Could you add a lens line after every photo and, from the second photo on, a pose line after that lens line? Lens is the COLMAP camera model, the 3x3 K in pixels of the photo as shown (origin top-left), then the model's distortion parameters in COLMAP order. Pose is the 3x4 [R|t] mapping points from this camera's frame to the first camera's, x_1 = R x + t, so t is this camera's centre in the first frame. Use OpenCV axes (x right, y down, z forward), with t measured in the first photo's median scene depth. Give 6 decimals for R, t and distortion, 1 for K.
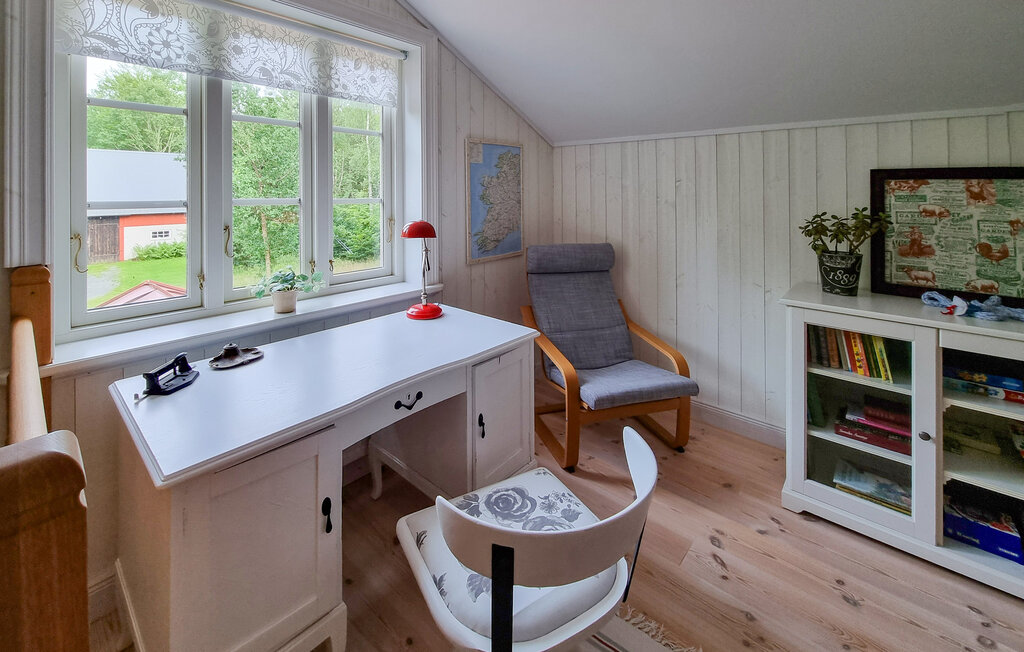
lens RADIAL K [[434.5, 0, 485.4], [0, 434.5, 185.1], [0, 0, 1]] dist [-0.000376, -0.000770]
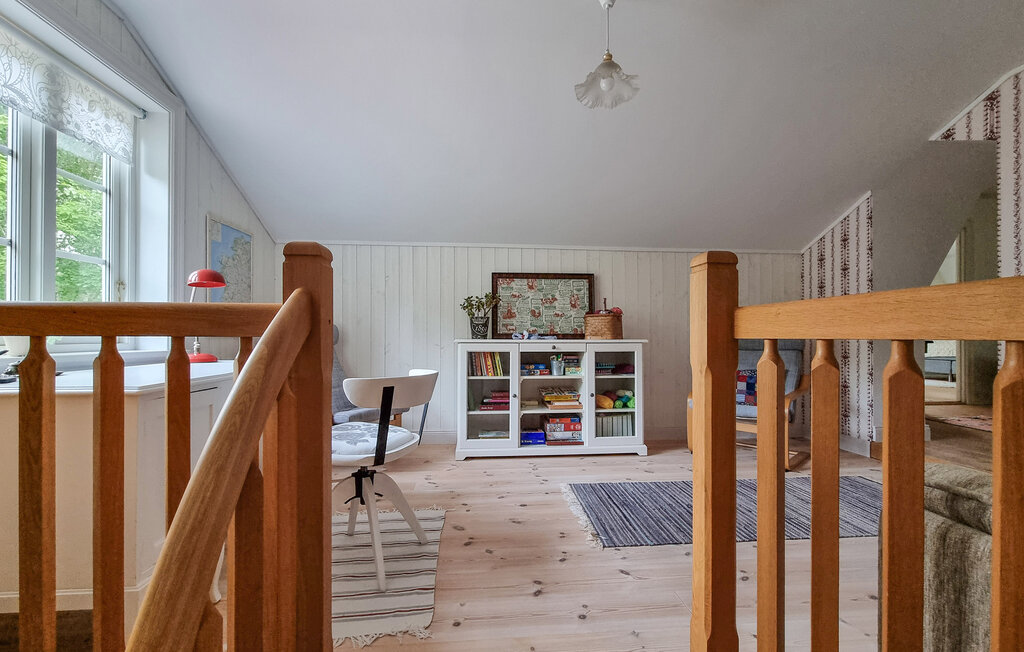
lens RADIAL K [[430.9, 0, 512.0], [0, 430.9, 326.0], [0, 0, 1]] dist [-0.001124, -0.000354]
pose [[0.680621, 0.006622, 0.732605, -0.386242], [-0.007070, 0.999972, -0.002471, 0.199656], [-0.732601, -0.003498, 0.680649, -0.297281]]
